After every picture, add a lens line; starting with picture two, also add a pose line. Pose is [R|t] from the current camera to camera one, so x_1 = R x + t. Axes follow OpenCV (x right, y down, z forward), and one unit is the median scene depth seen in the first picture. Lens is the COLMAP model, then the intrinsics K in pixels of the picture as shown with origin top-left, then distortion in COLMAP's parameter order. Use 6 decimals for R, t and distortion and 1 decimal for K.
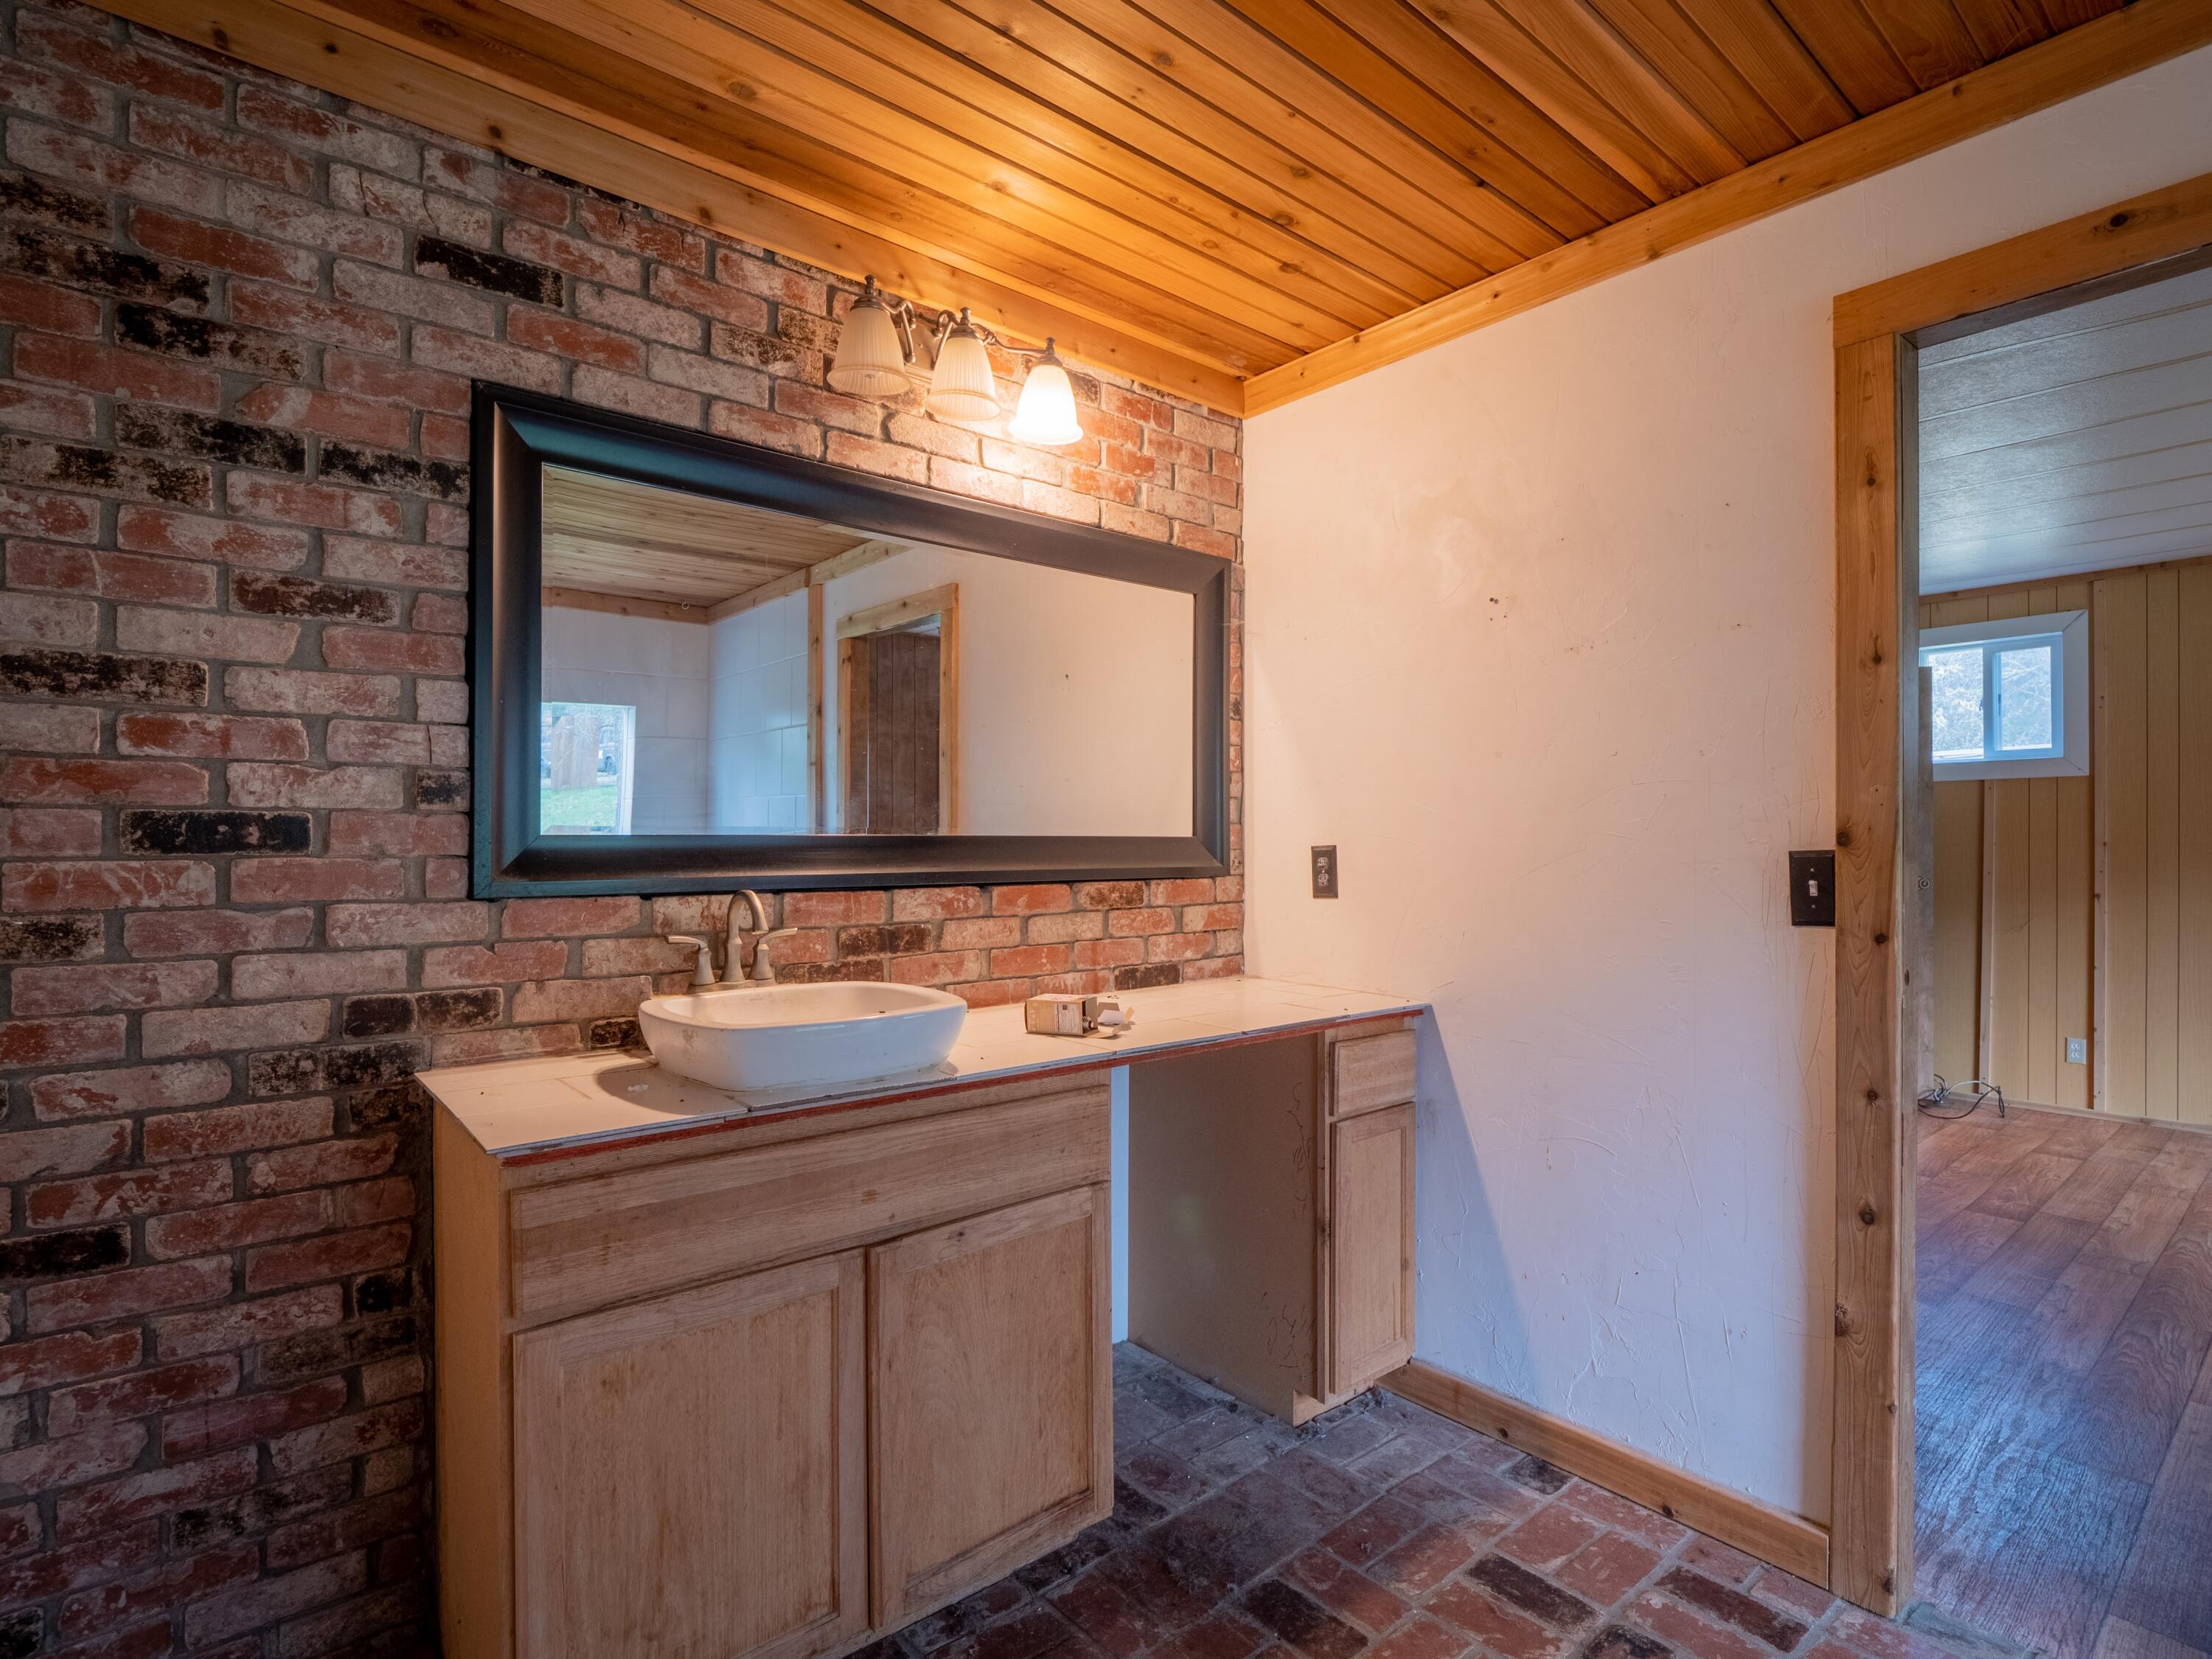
lens RADIAL K [[1109.9, 0, 1106.0], [0, 1109.9, 829.5], [0, 0, 1]] dist [-0.008023, -0.000028]
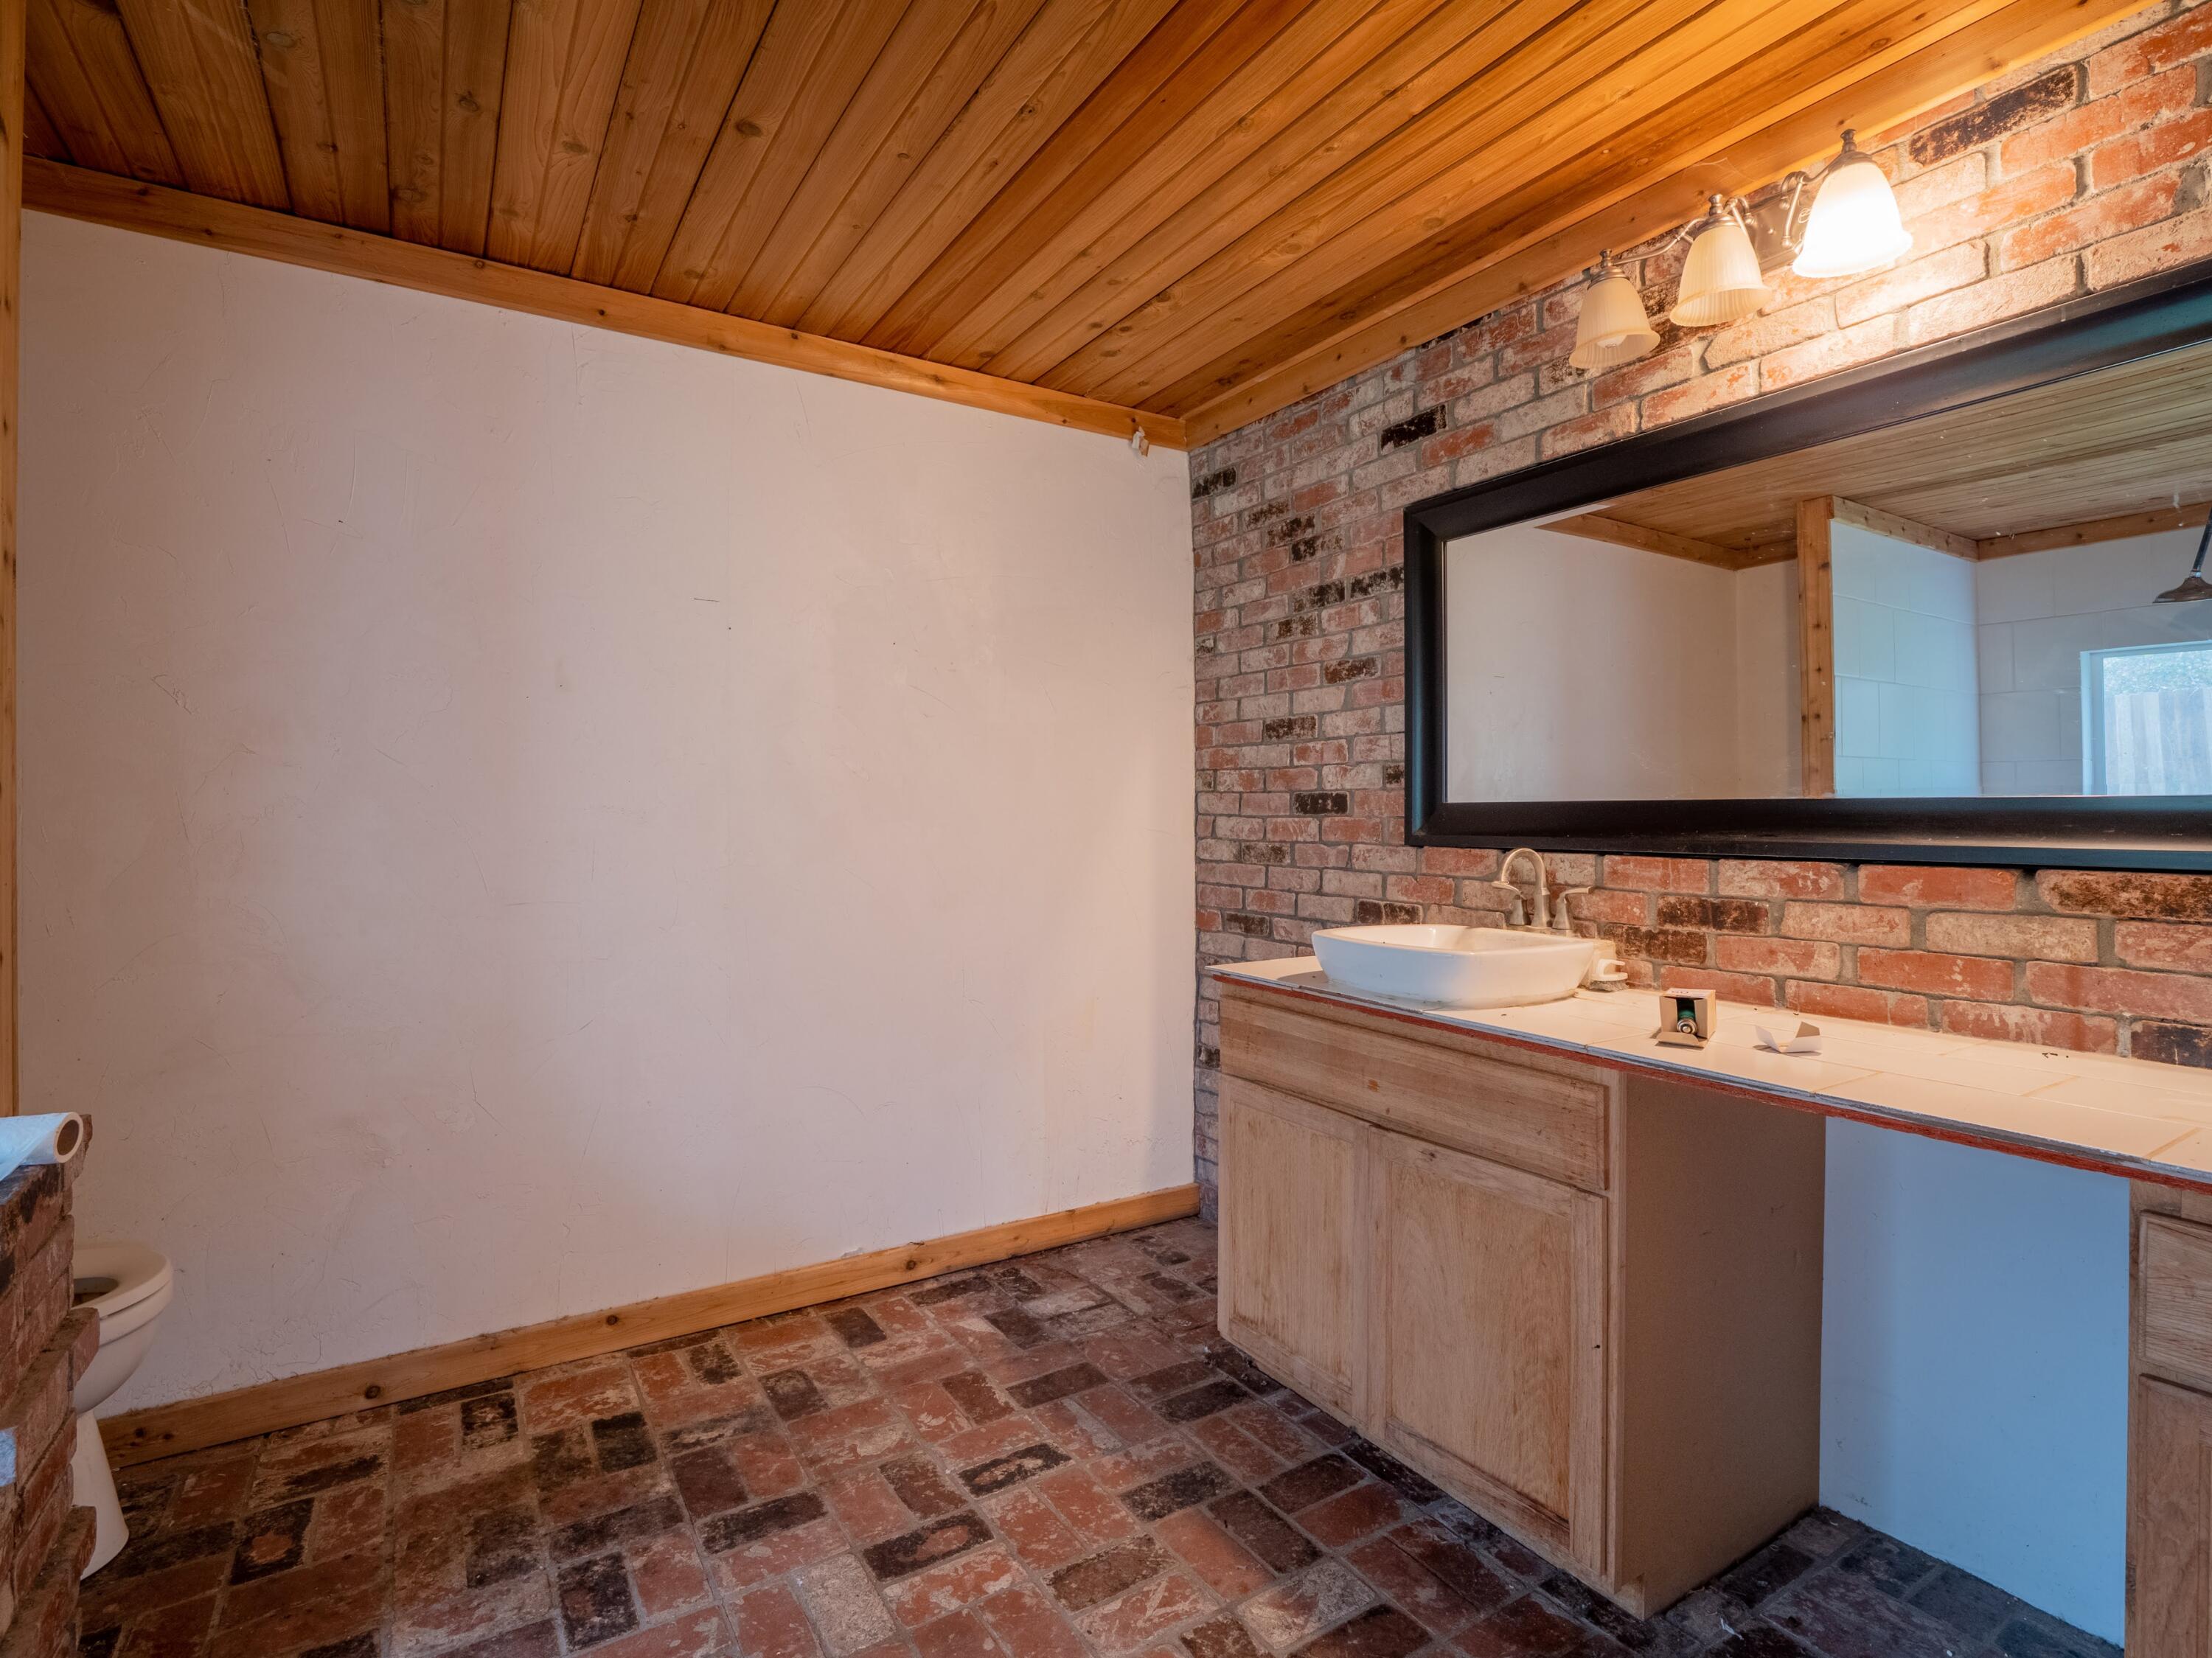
lens RADIAL K [[1086.9, 0, 1118.1], [0, 1086.9, 797.6], [0, 0, 1]] dist [-0.003018, -0.001664]
pose [[-0.134697, -0.013885, -0.990790, 0.933309], [0.008499, 0.999849, -0.015167, 0.015551], [0.990850, -0.010463, -0.134558, 0.775500]]
